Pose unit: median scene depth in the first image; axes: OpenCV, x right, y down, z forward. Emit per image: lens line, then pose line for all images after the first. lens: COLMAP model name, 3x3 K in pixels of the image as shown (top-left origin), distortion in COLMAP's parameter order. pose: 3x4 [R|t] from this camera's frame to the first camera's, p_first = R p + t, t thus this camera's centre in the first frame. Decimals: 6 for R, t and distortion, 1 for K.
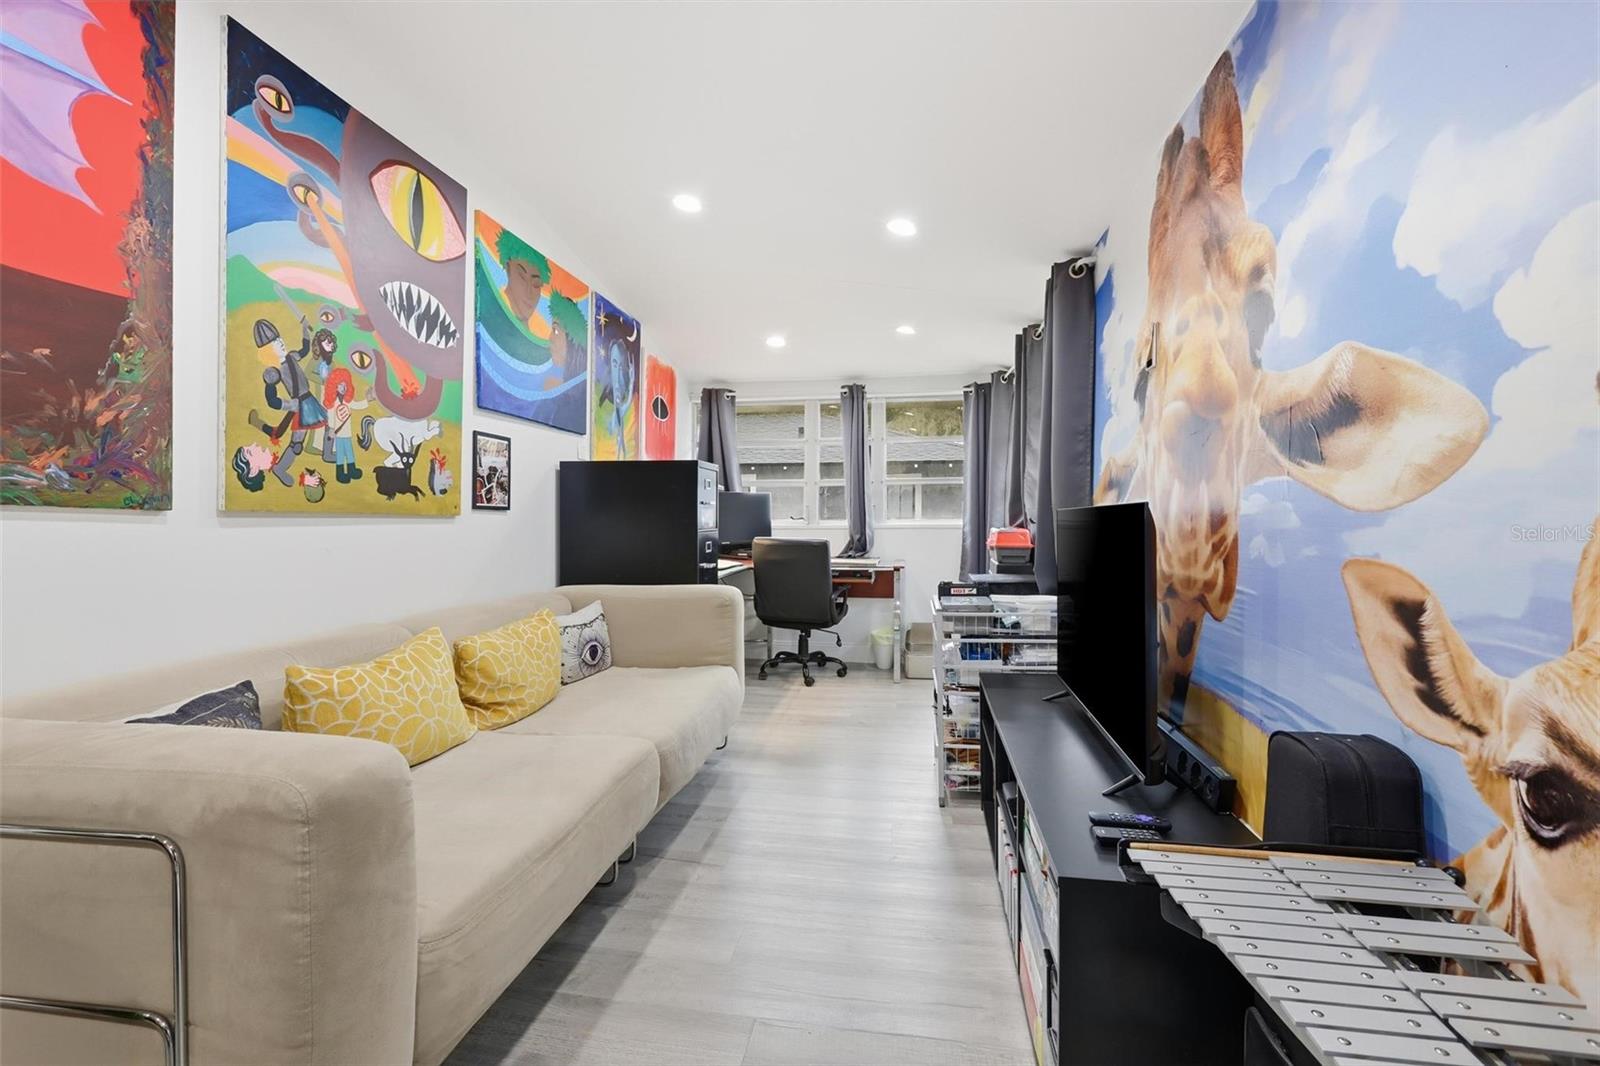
lens RADIAL K [[718.9, 0, 796.0], [0, 718.9, 523.2], [0, 0, 1]] dist [-0.004654, 0.001122]
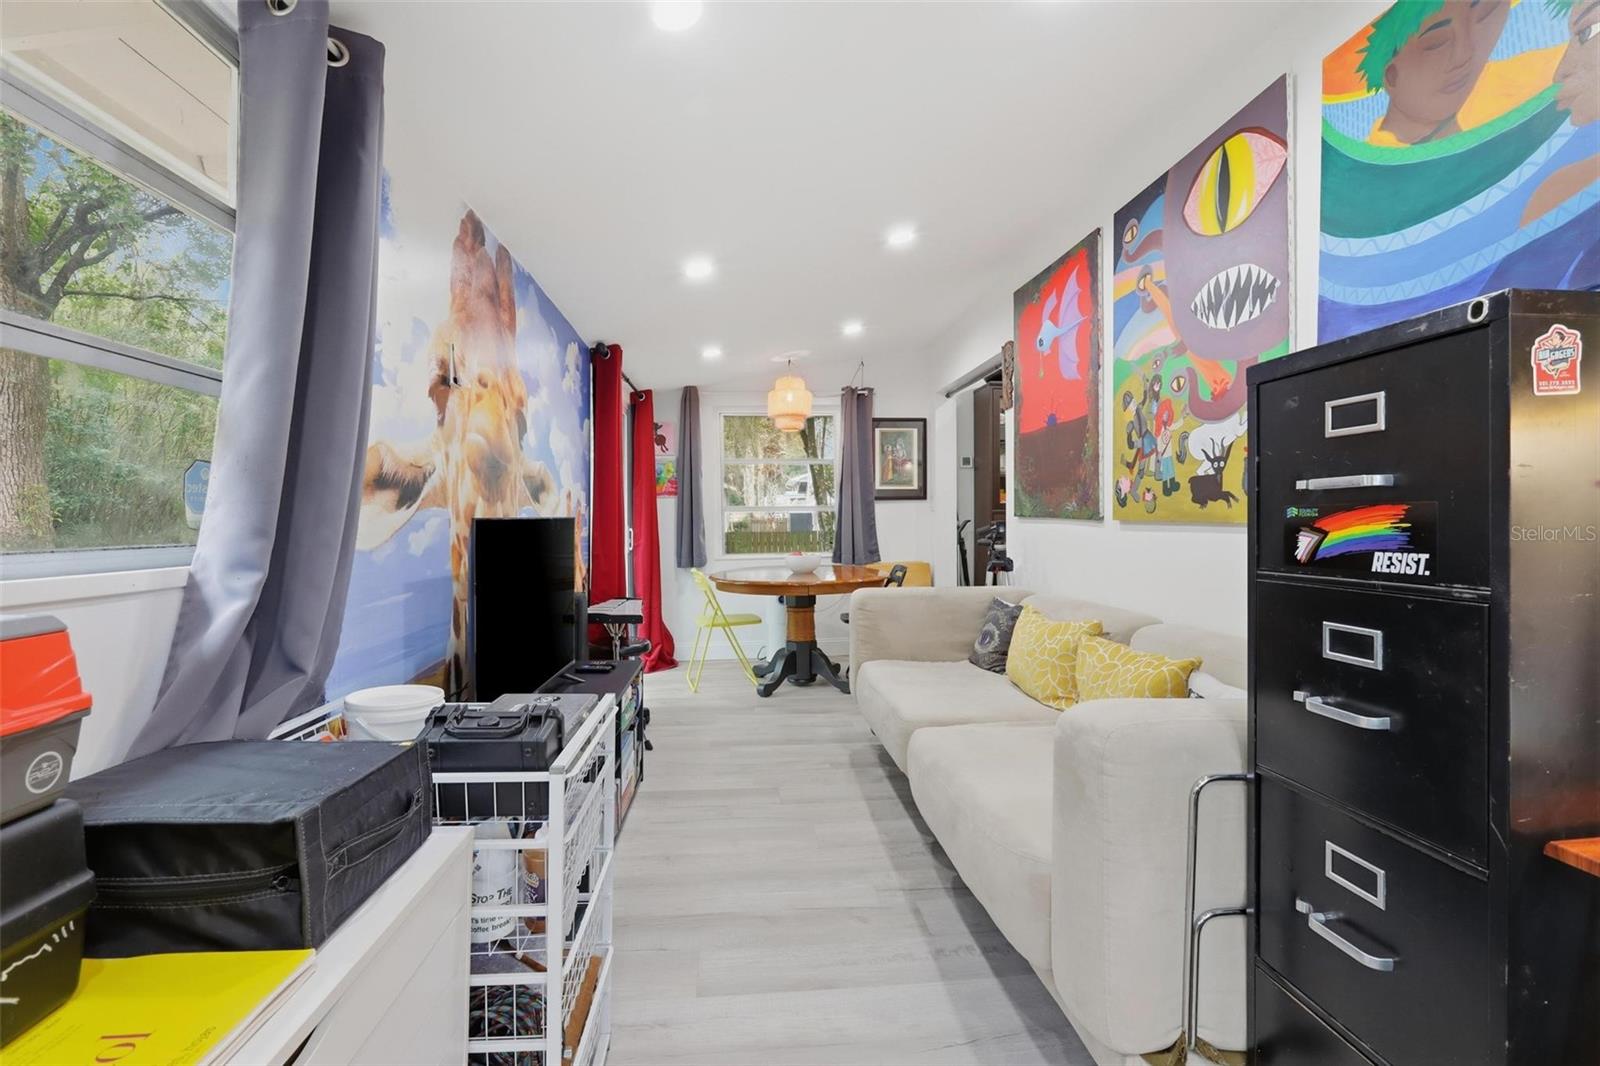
lens RADIAL K [[718.9, 0, 796.7], [0, 718.9, 527.9], [0, 0, 1]] dist [-0.004654, 0.001122]
pose [[-0.970956, 0.003391, -0.239235, 0.236686], [-0.001336, 0.999807, 0.019596, -0.025206], [0.239255, 0.019347, -0.970764, 1.945120]]
